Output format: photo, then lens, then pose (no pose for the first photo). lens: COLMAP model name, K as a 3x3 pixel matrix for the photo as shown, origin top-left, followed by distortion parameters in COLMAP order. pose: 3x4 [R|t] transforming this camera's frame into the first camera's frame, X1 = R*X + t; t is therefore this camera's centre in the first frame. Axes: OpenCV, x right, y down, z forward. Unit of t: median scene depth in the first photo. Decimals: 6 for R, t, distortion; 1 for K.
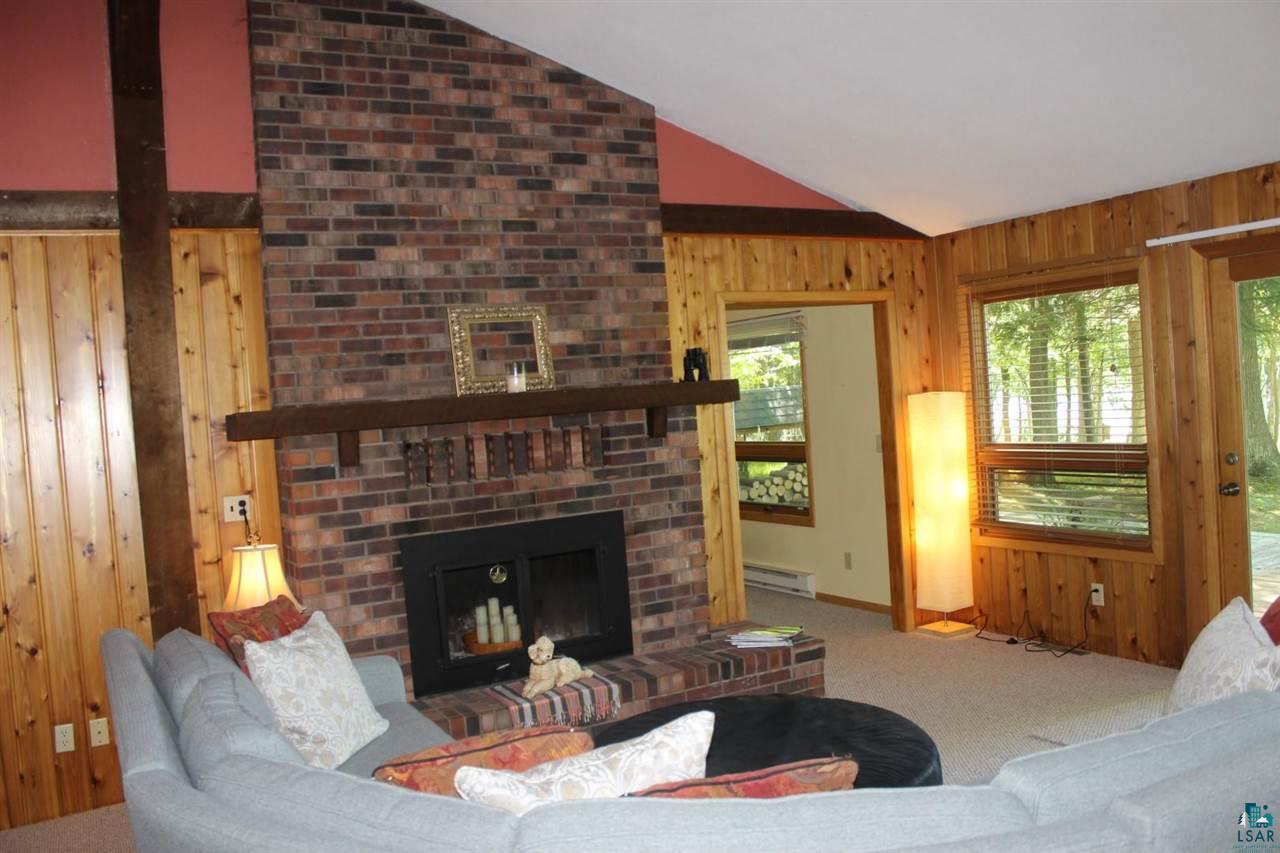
lens RADIAL K [[1071.8, 0, 637.2], [0, 1071.8, 429.5], [0, 0, 1]] dist [-0.149298, 0.117535]
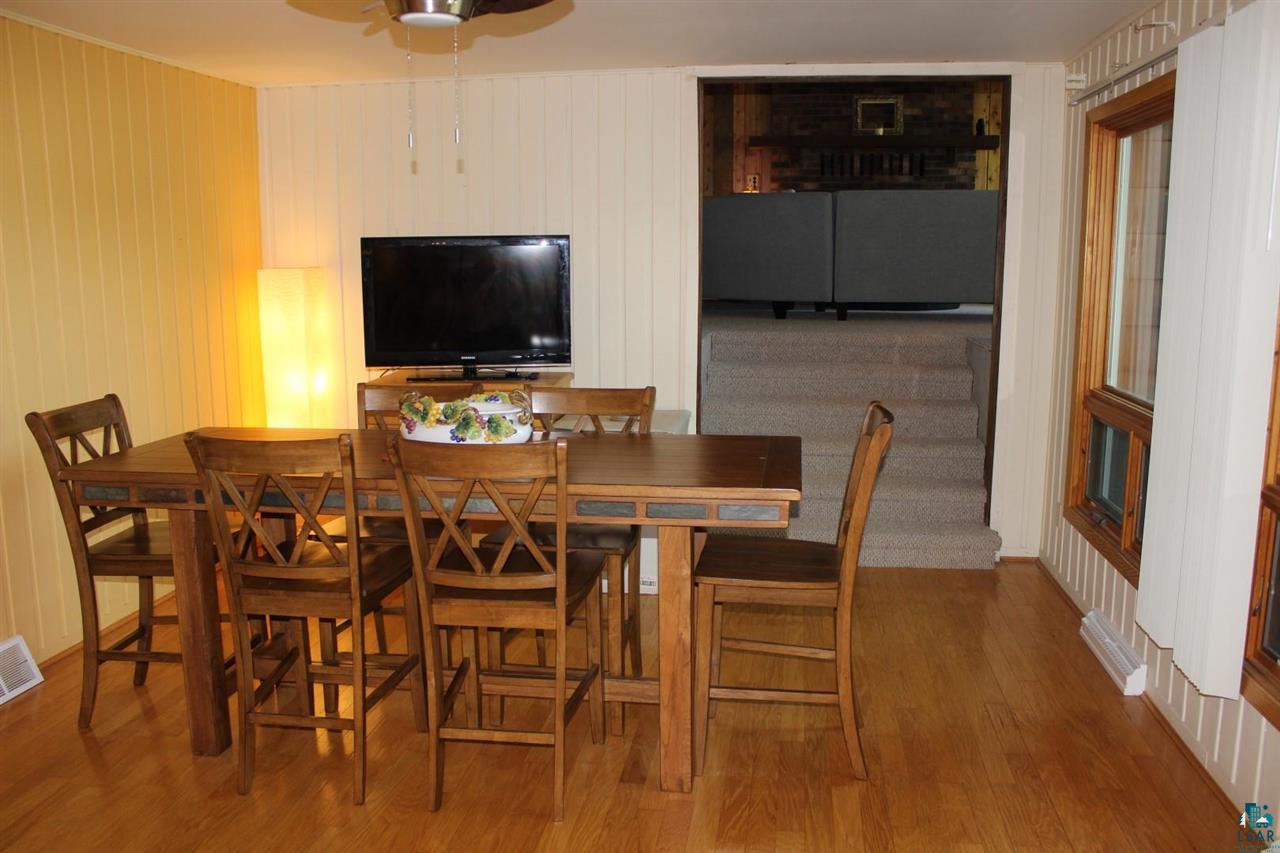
lens RADIAL K [[1071.8, 0, 641.5], [0, 1071.8, 426.4], [0, 0, 1]] dist [-0.149298, 0.117535]
pose [[0.794141, 0.164969, -0.584915, 0.682301], [-0.071565, 0.981141, 0.179557, 0.155380], [0.603506, -0.100734, 0.790970, -0.822061]]
